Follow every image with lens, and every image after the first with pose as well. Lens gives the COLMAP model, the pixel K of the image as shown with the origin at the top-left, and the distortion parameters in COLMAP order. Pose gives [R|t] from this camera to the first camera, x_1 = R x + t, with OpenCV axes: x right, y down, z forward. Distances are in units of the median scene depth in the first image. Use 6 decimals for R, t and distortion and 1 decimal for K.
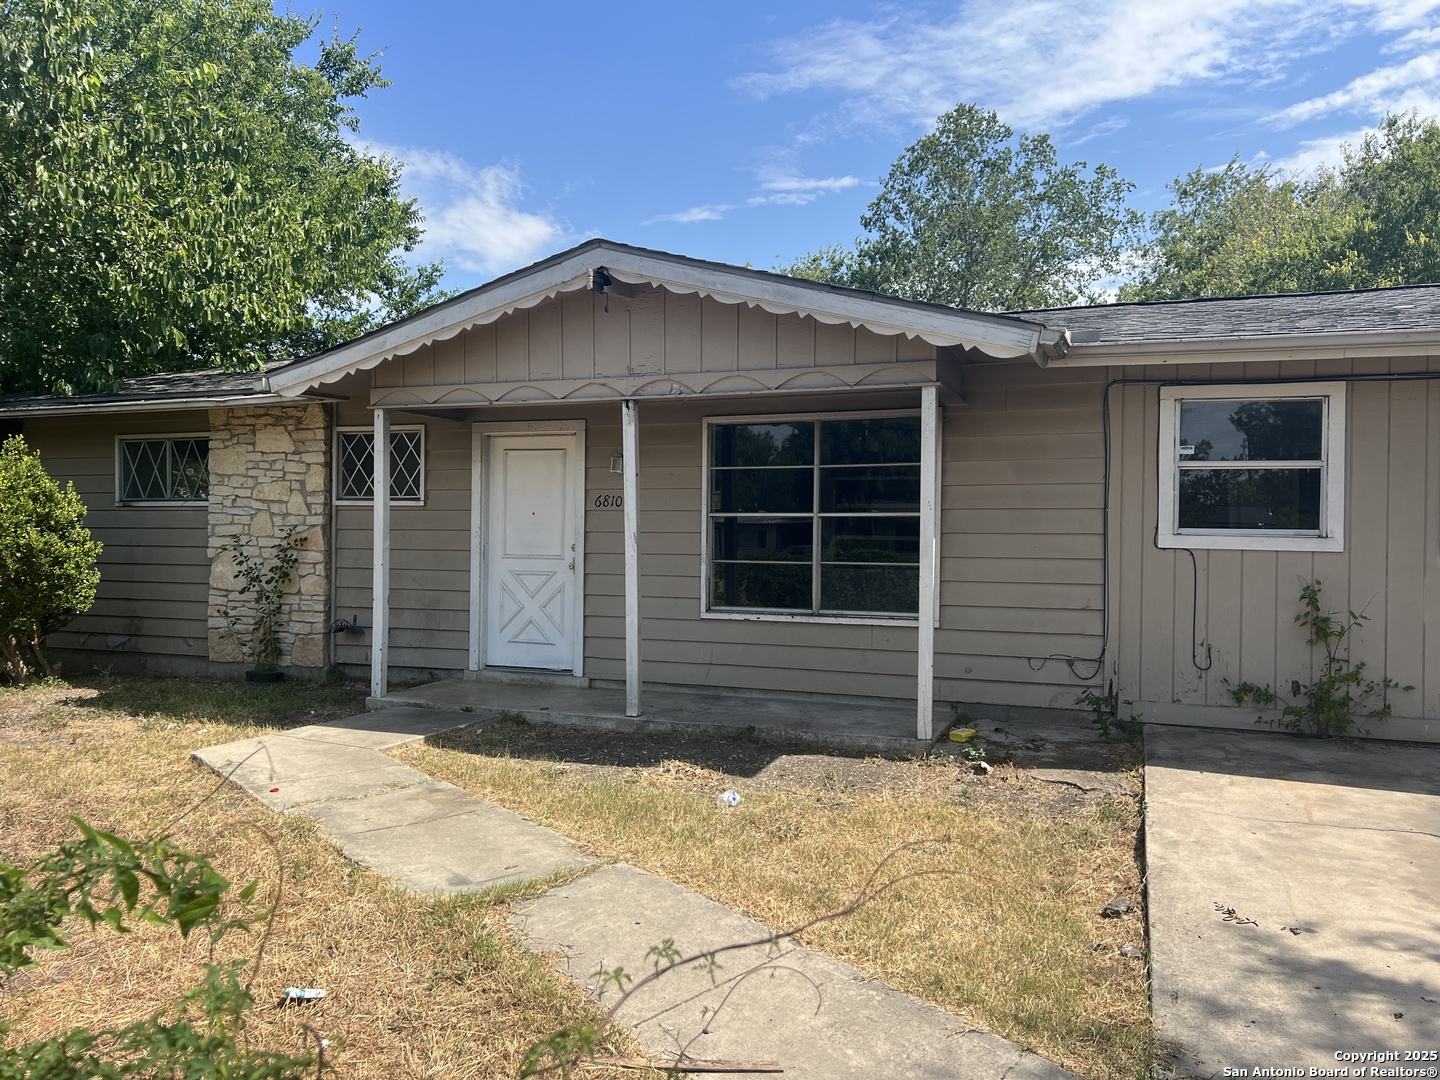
lens RADIAL K [[1087.5, 0, 720.0], [0, 1087.5, 540.0], [0, 0, 1]] dist [0.063206, -0.067714]
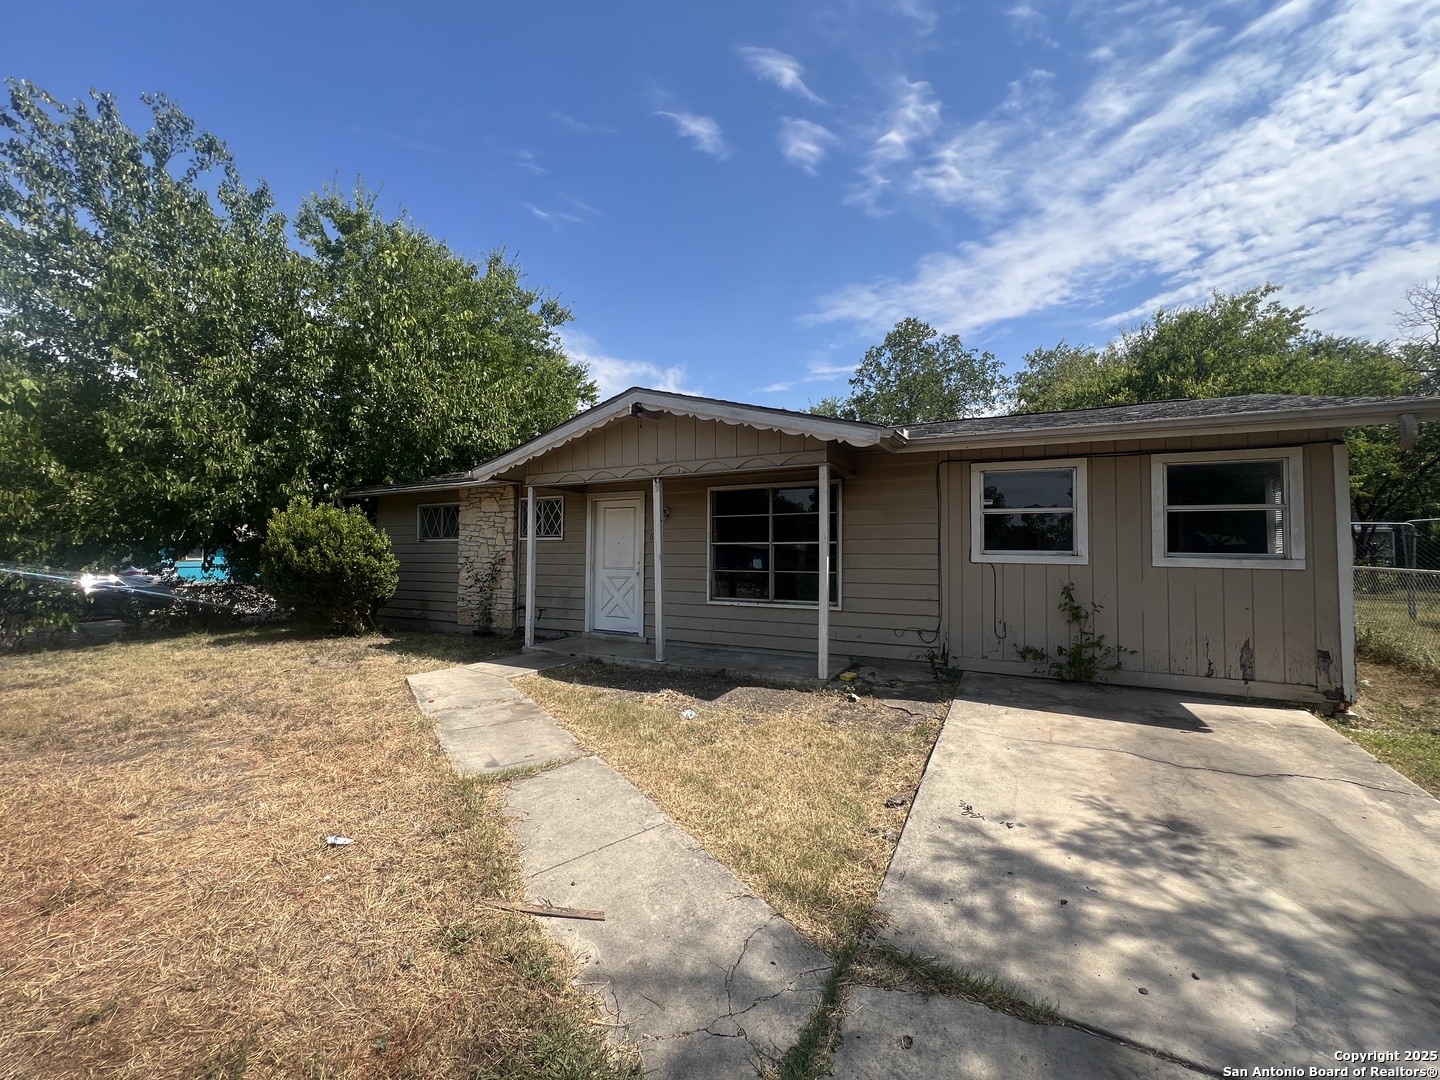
lens RADIAL K [[578.7, 0, 720.0], [0, 578.7, 540.0], [0, 0, 1]] dist [-0.000346, -0.000026]
pose [[0.992722, -0.006495, -0.120251, 0.134236], [0.002422, 0.999419, -0.033986, 0.002286], [0.120402, 0.033448, 0.992162, 0.105108]]
